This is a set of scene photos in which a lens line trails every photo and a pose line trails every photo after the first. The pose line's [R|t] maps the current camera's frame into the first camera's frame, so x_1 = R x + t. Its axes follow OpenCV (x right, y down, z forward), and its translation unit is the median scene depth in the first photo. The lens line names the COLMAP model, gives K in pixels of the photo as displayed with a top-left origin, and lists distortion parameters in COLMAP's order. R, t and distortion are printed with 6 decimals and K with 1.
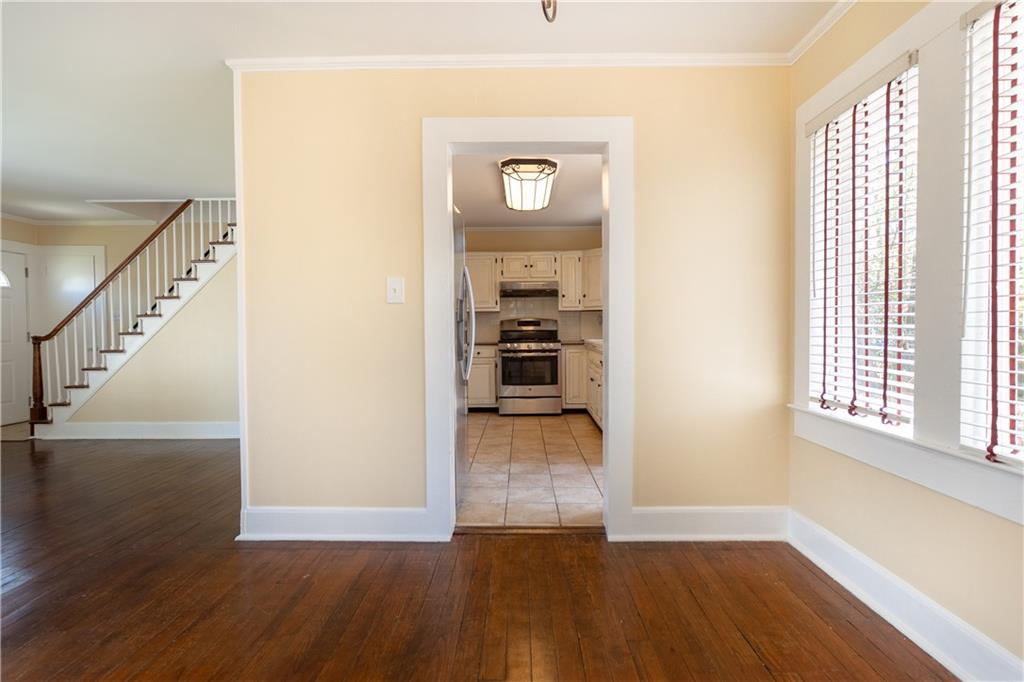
lens RADIAL K [[486.1, 0, 512.4], [0, 486.1, 342.2], [0, 0, 1]] dist [0.002551, 0.002009]
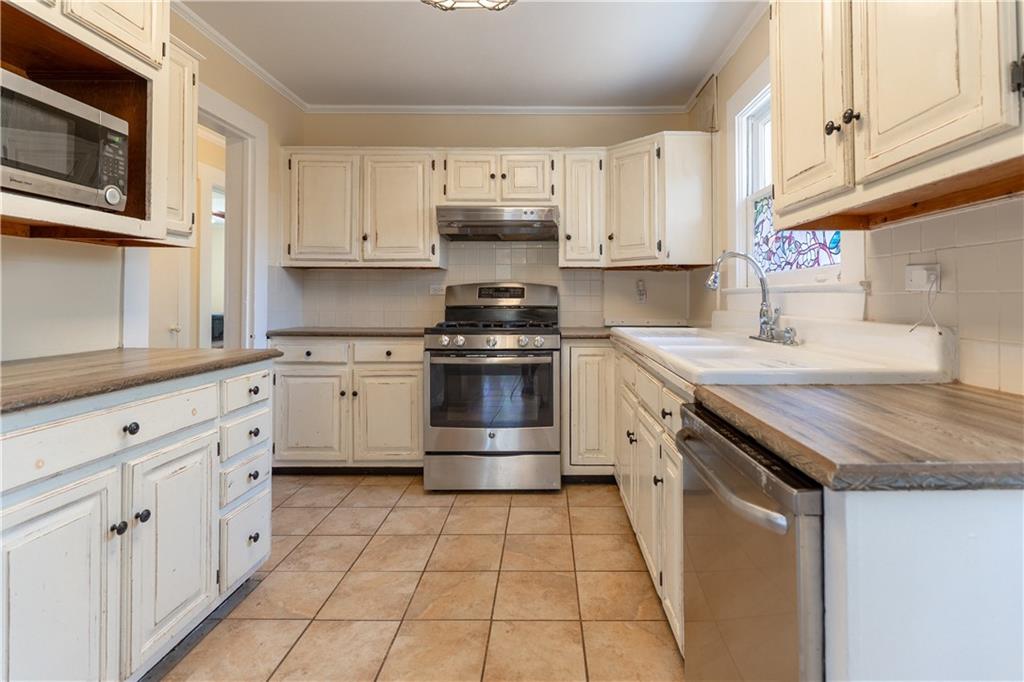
lens RADIAL K [[486.1, 0, 541.6], [0, 486.1, 290.4], [0, 0, 1]] dist [0.002551, 0.002009]
pose [[0.999883, 0.010633, 0.011015, 0.087590], [-0.010061, 0.998662, -0.050730, -0.019444], [-0.011540, 0.050613, 0.998652, 0.613467]]
